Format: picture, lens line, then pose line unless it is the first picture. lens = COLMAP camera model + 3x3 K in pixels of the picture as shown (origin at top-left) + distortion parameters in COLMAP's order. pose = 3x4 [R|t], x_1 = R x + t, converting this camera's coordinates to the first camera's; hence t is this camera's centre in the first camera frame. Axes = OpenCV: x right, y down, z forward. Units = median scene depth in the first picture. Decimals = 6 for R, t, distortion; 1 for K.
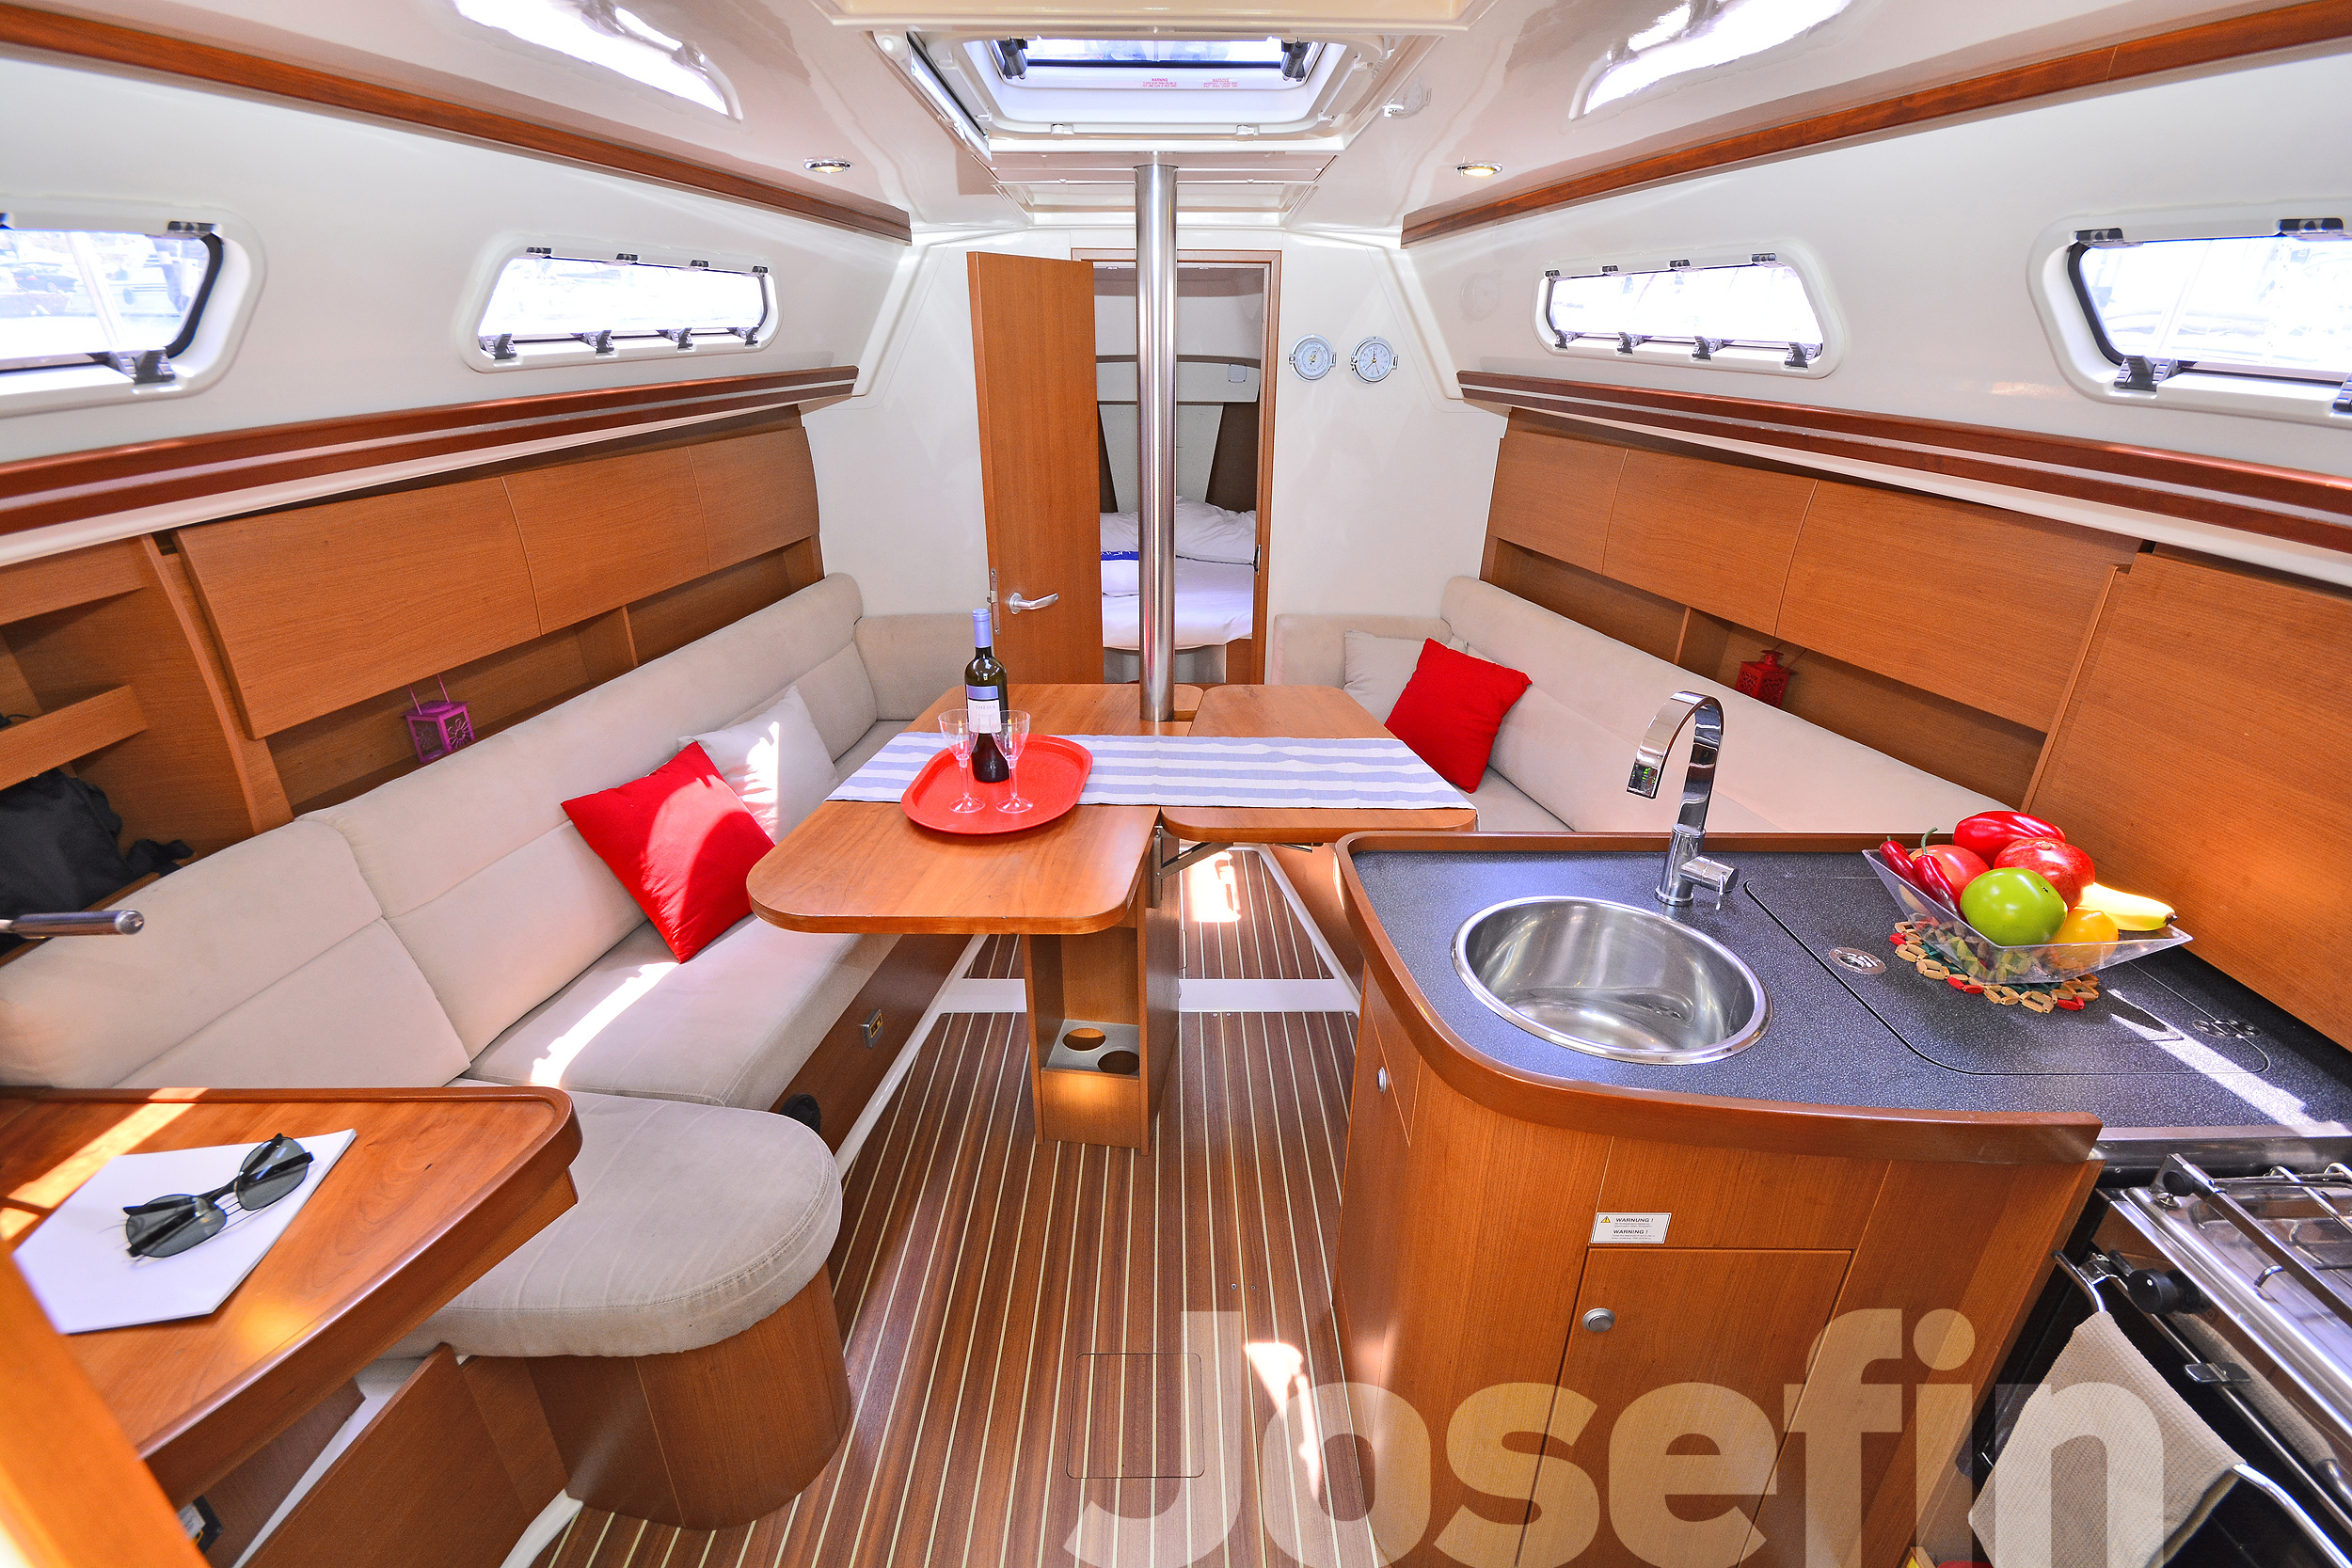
lens RADIAL K [[1031.6, 0, 1183.8], [0, 1031.6, 800.7], [0, 0, 1]] dist [0.002324, -0.008248]
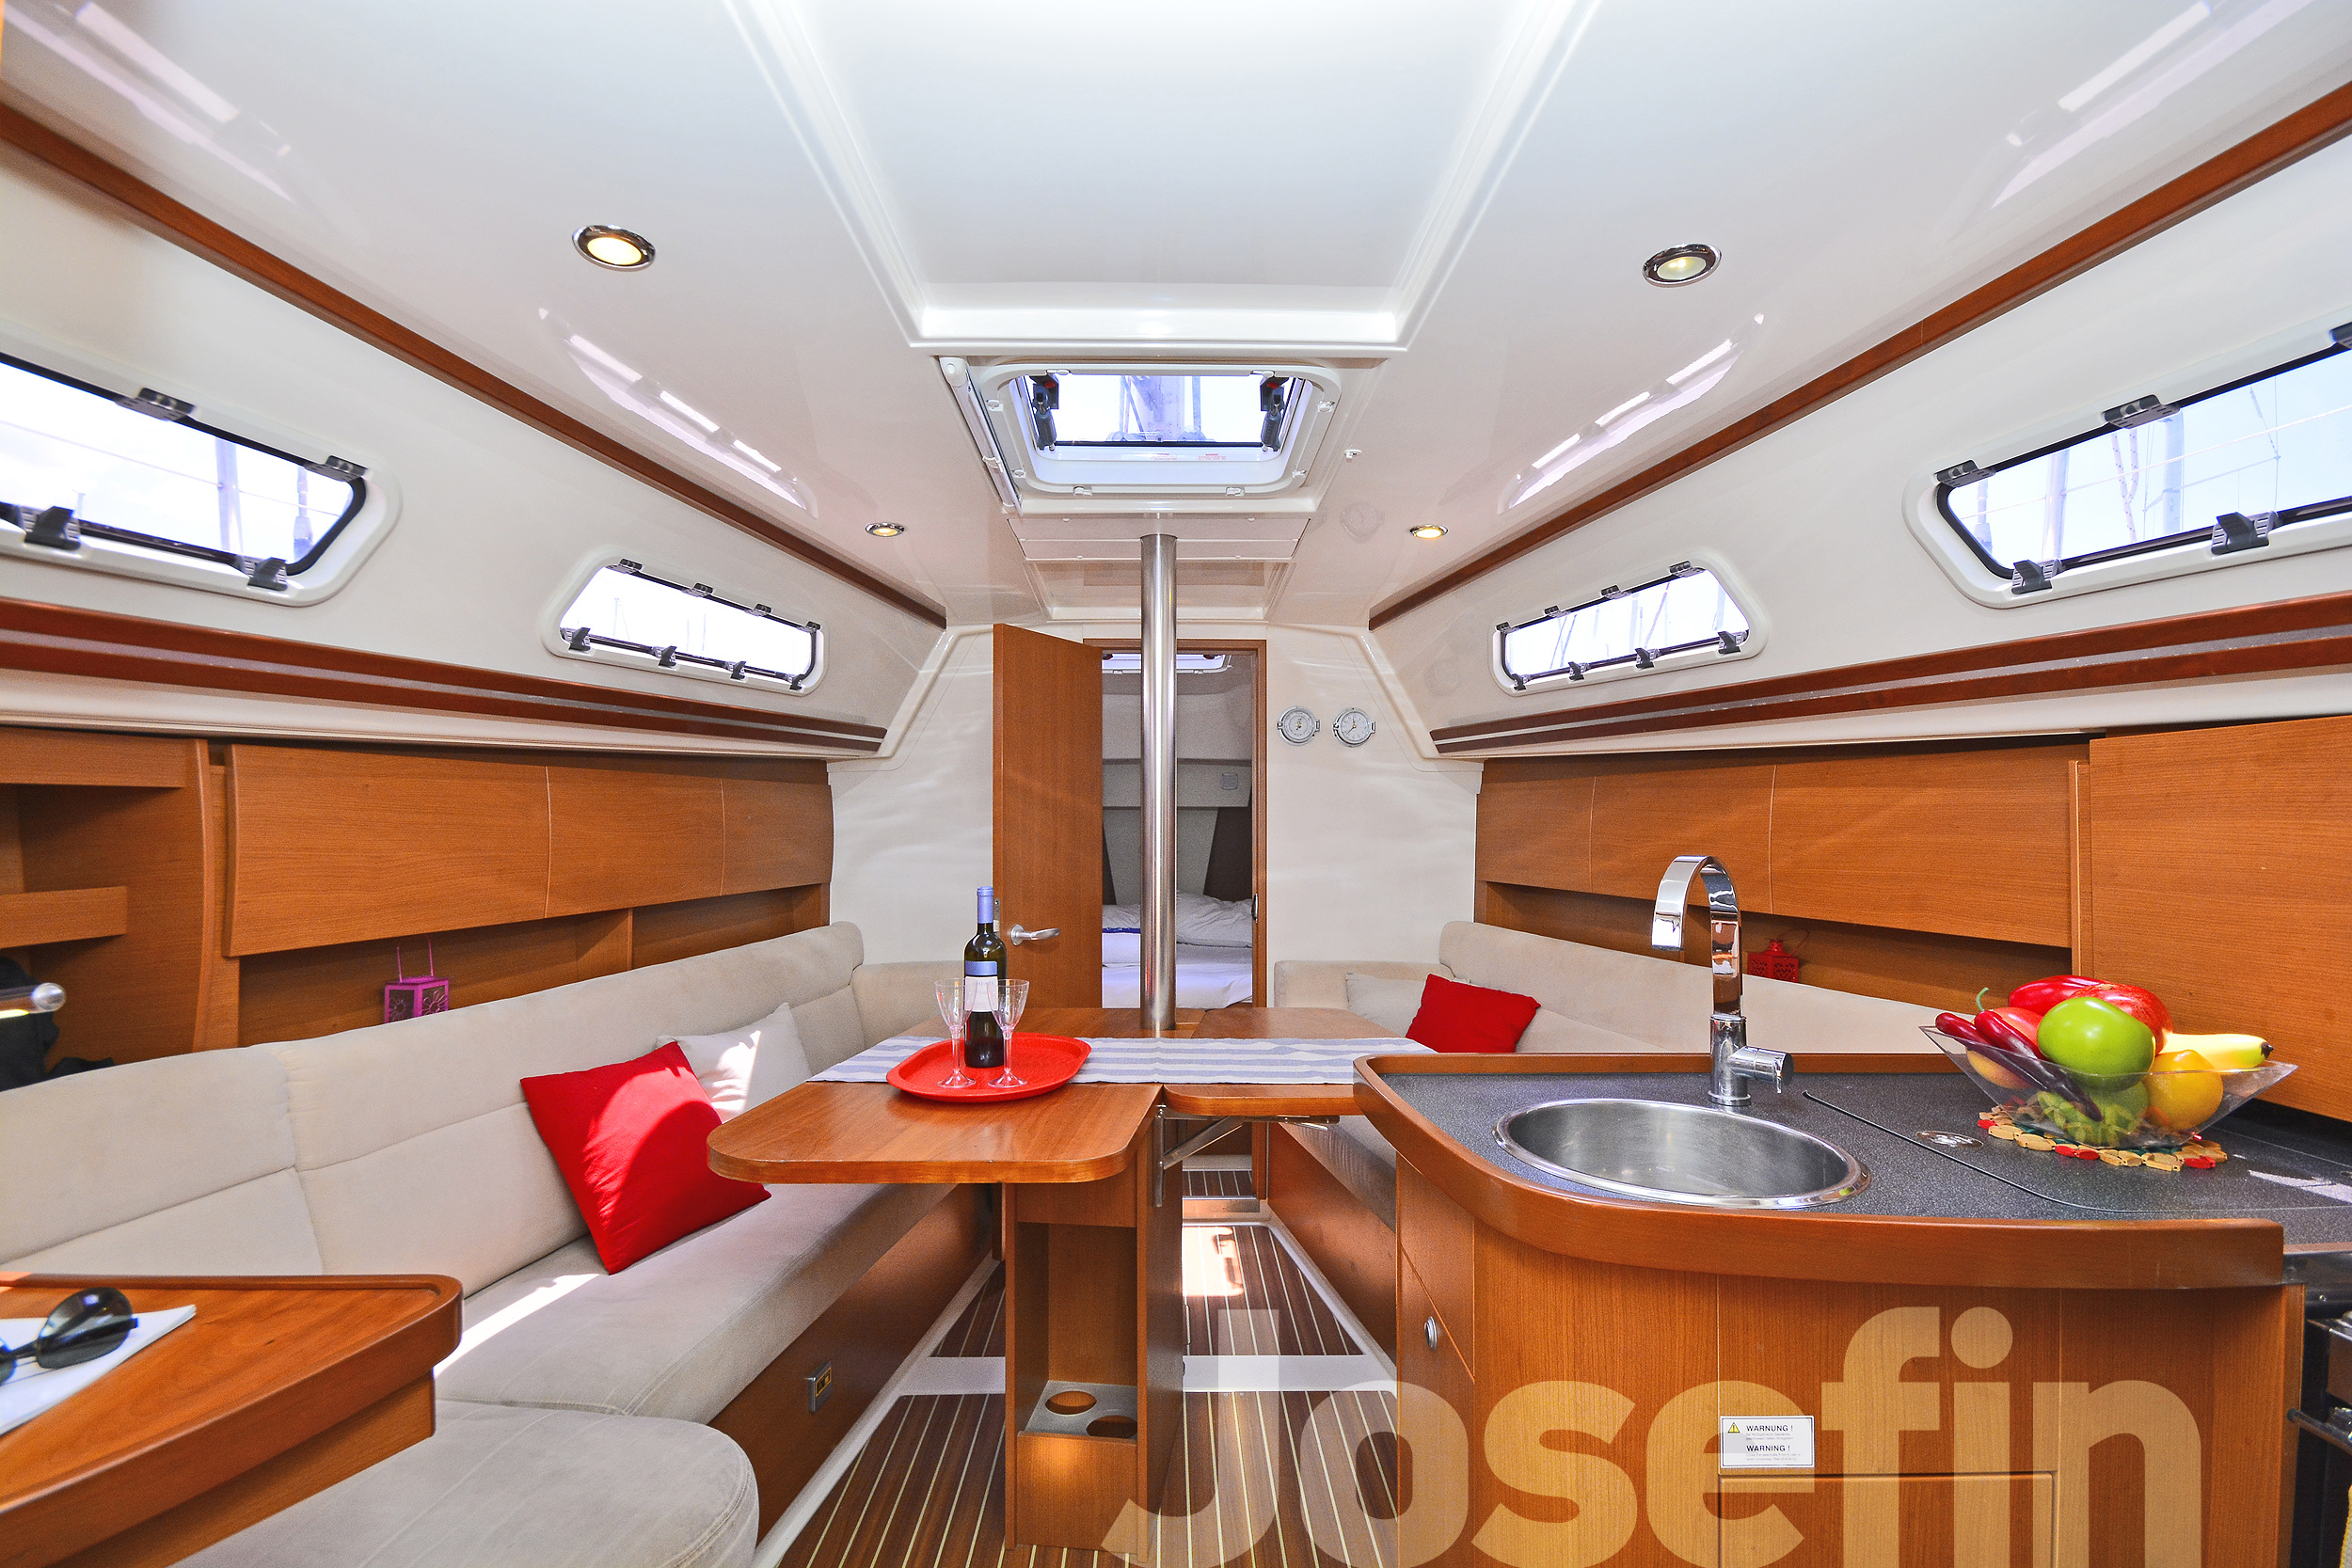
lens RADIAL K [[1028.0, 0, 1185.2], [0, 1028.0, 803.1], [0, 0, 1]] dist [0.000751, -0.008437]
pose [[0.999959, -0.006211, 0.006663, -0.007099], [0.008438, 0.907158, -0.420705, 0.164144], [-0.003431, 0.420744, 0.907173, 0.047607]]
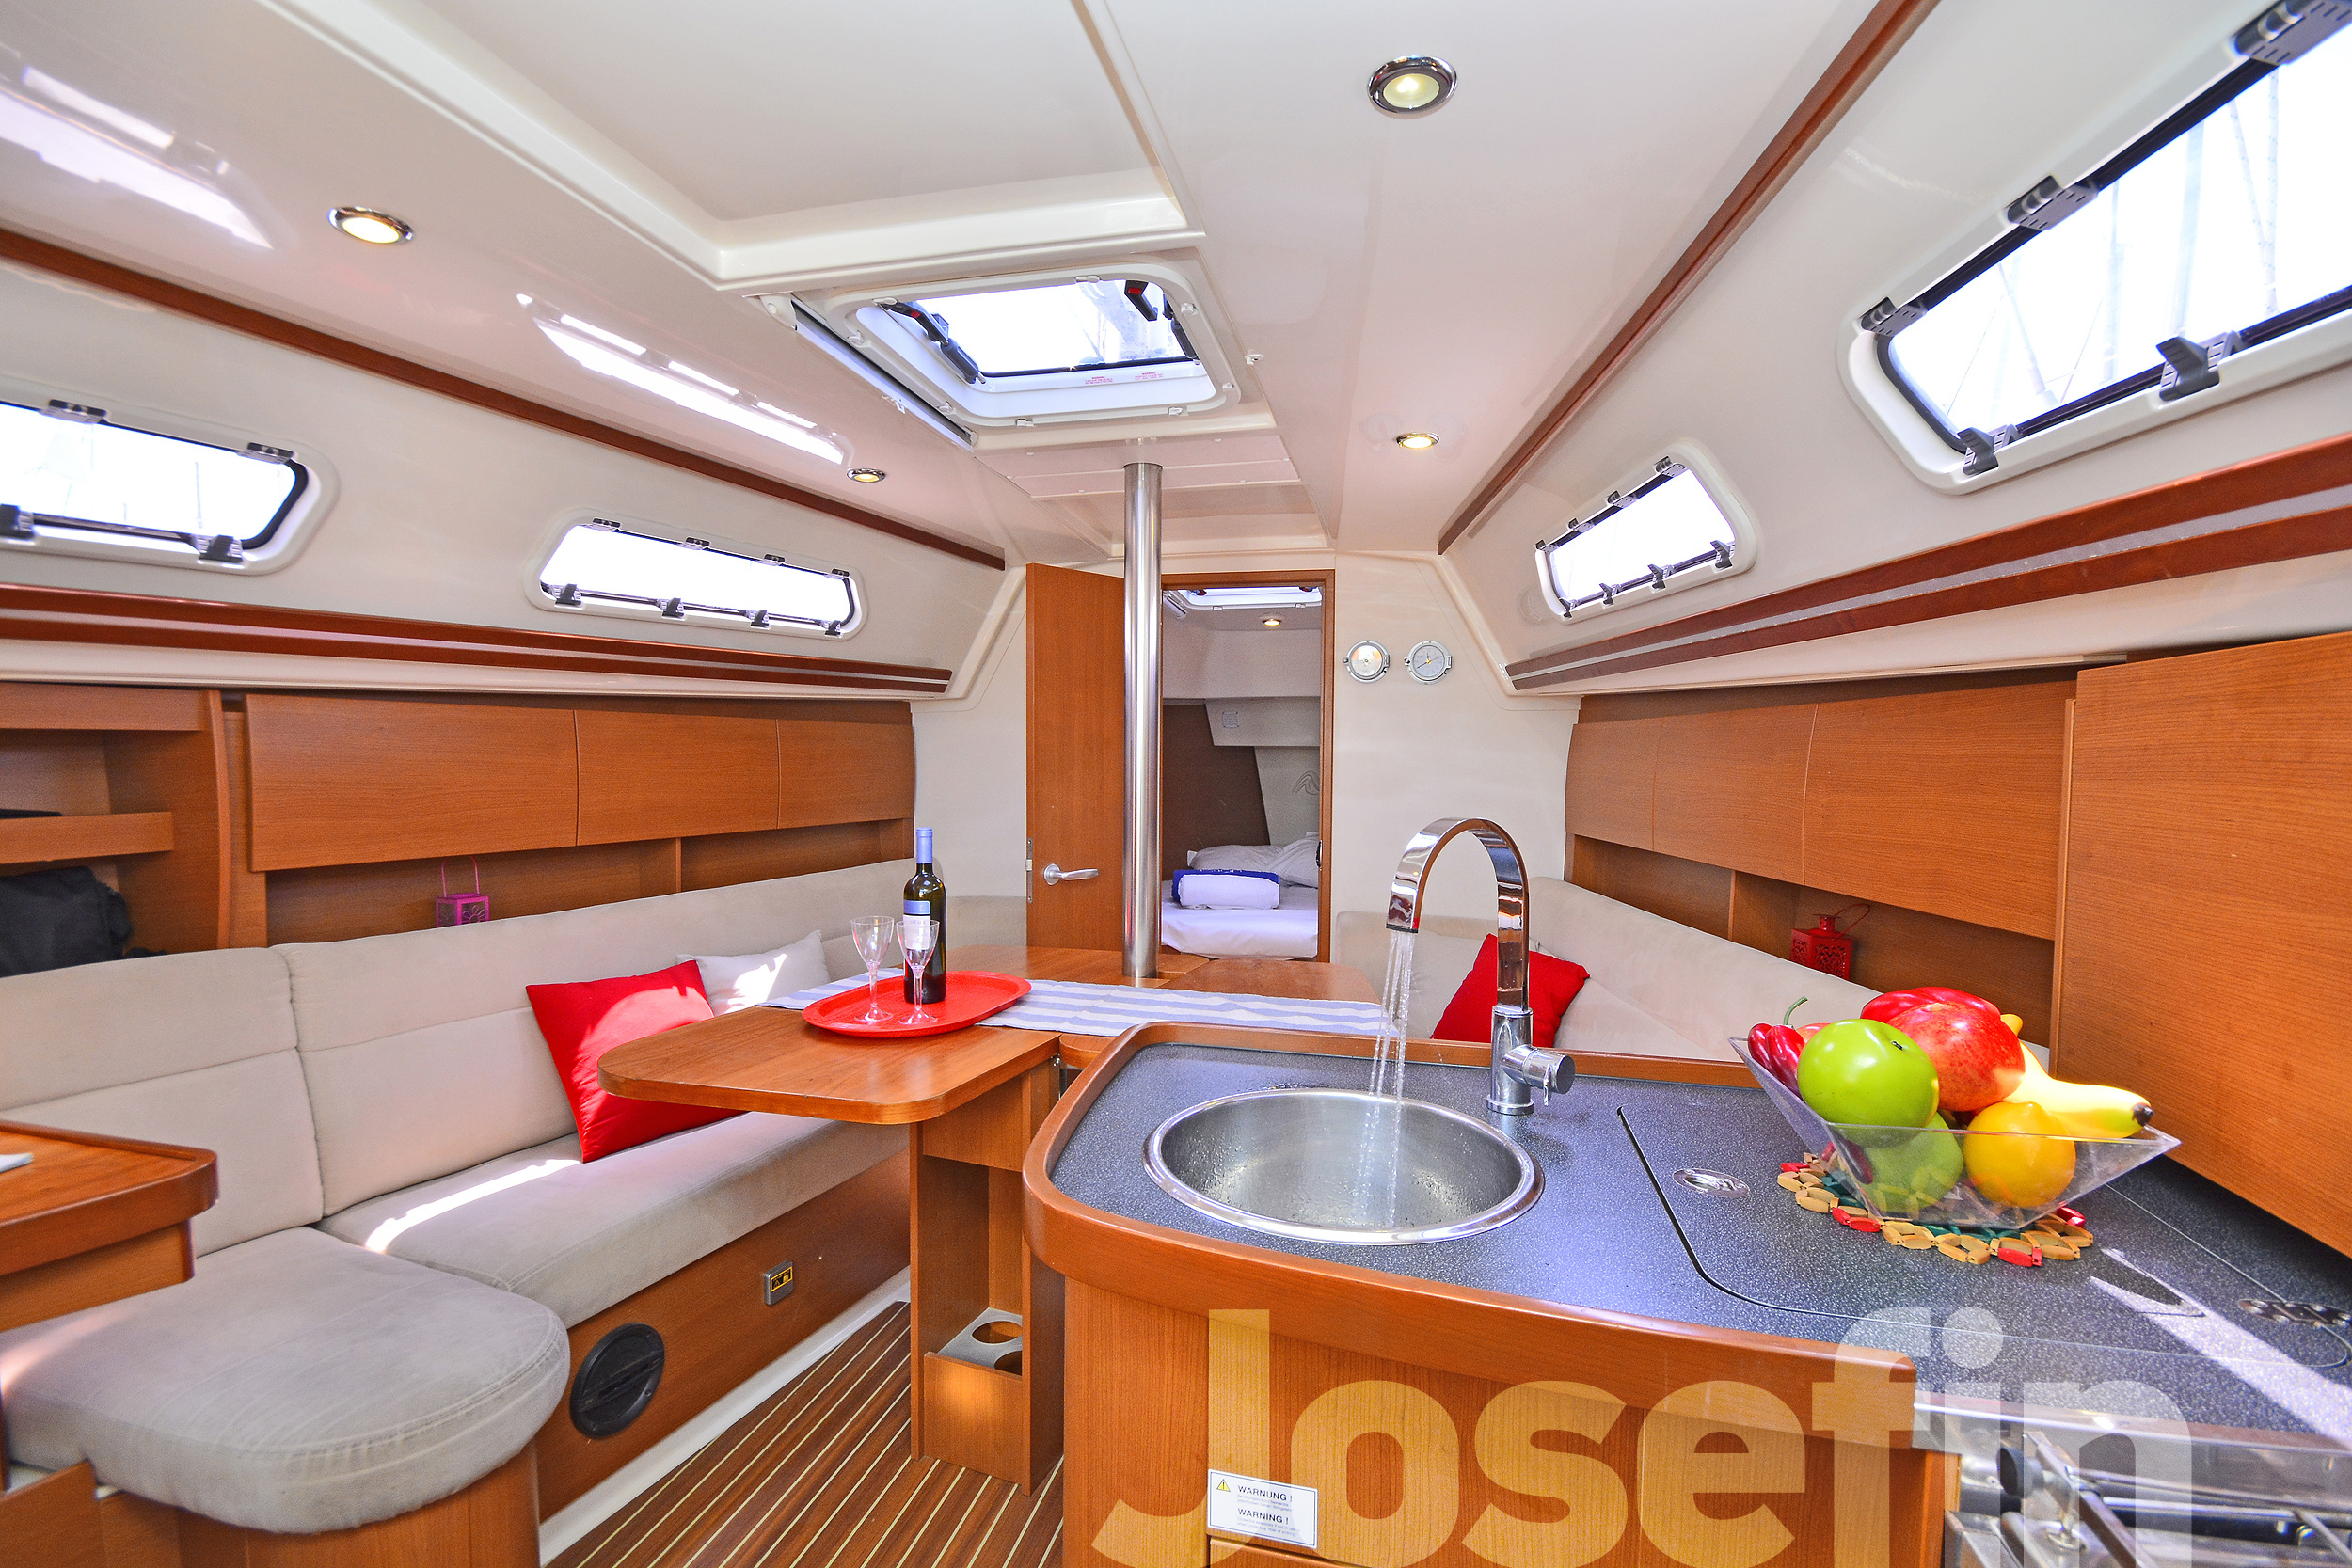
lens RADIAL K [[1031.6, 0, 1183.8], [0, 1031.6, 800.7], [0, 0, 1]] dist [0.002324, -0.008248]
pose [[0.968818, 0.012792, -0.247441, 0.301605], [-0.102949, 0.929163, -0.355047, 0.126731], [0.225371, 0.369449, 0.901507, 0.117537]]
